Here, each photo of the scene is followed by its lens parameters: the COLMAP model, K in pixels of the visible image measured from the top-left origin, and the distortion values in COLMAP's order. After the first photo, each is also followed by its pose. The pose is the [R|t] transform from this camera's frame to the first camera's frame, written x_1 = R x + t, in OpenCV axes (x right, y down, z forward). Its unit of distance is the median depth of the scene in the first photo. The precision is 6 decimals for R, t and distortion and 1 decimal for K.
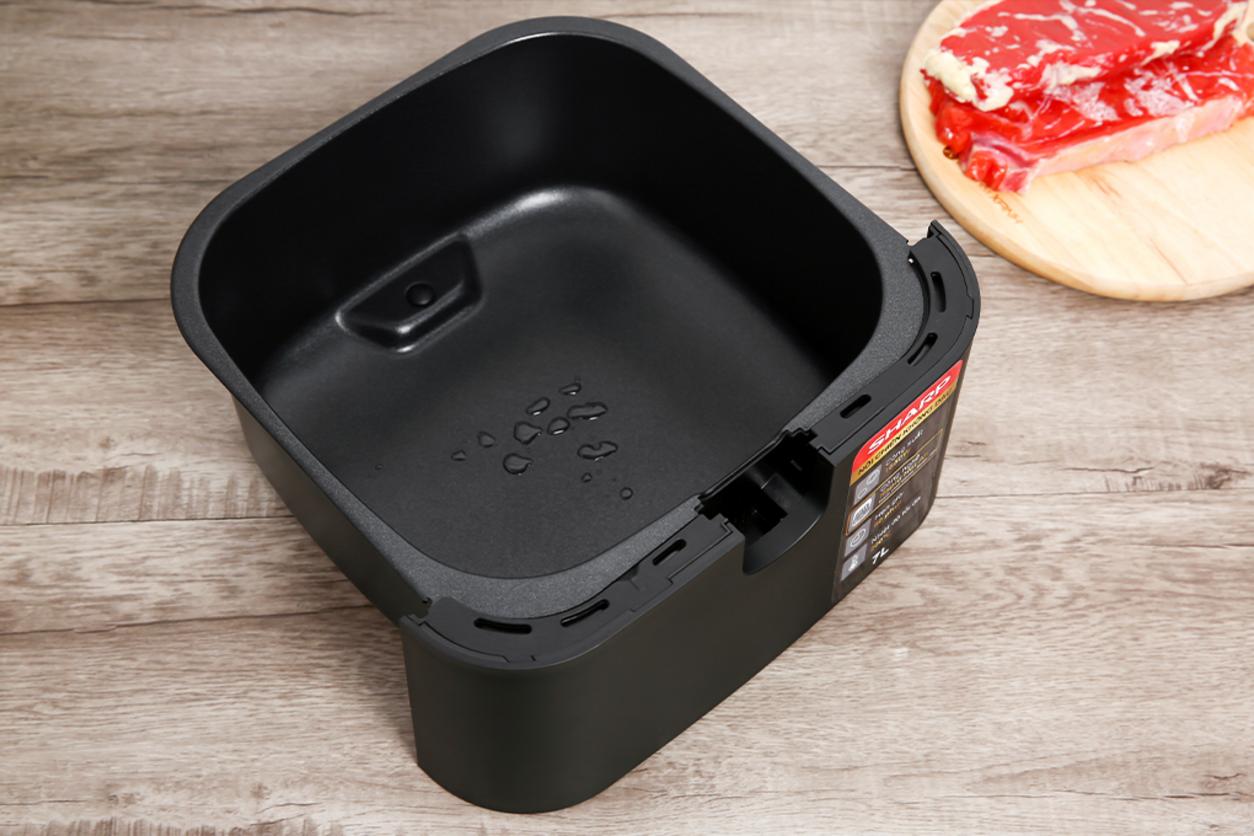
lens RADIAL K [[1809.8, 0, 589.7], [0, 1809.8, 424.8], [0, 0, 1]] dist [0.042369, 0.000000]
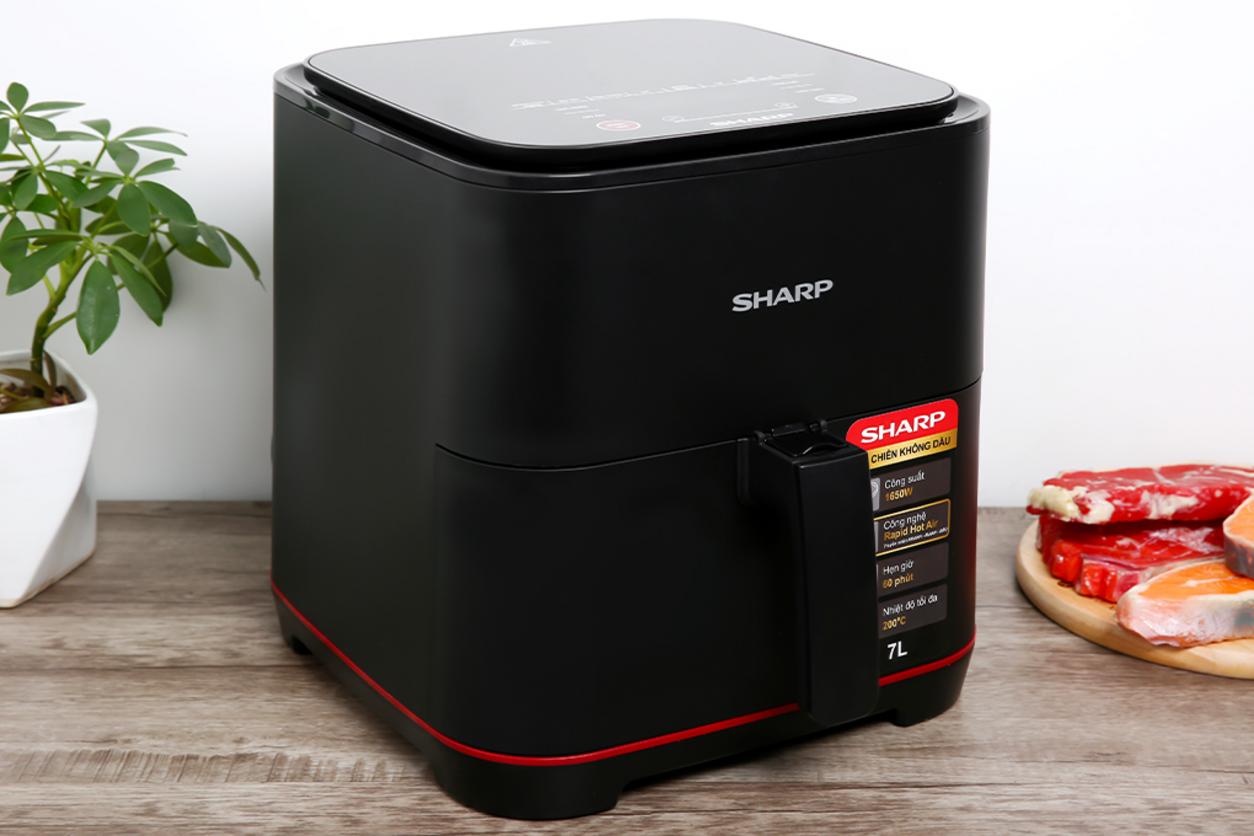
lens RADIAL K [[2443.7, 0, 630.5], [0, 2443.7, 425.4], [0, 0, 1]] dist [0.111637, 0.000000]
pose [[0.999123, -0.007042, -0.041284, 0.009969], [-0.020372, 0.779570, -0.625983, 0.685259], [0.036592, 0.626275, 0.778743, -0.159348]]
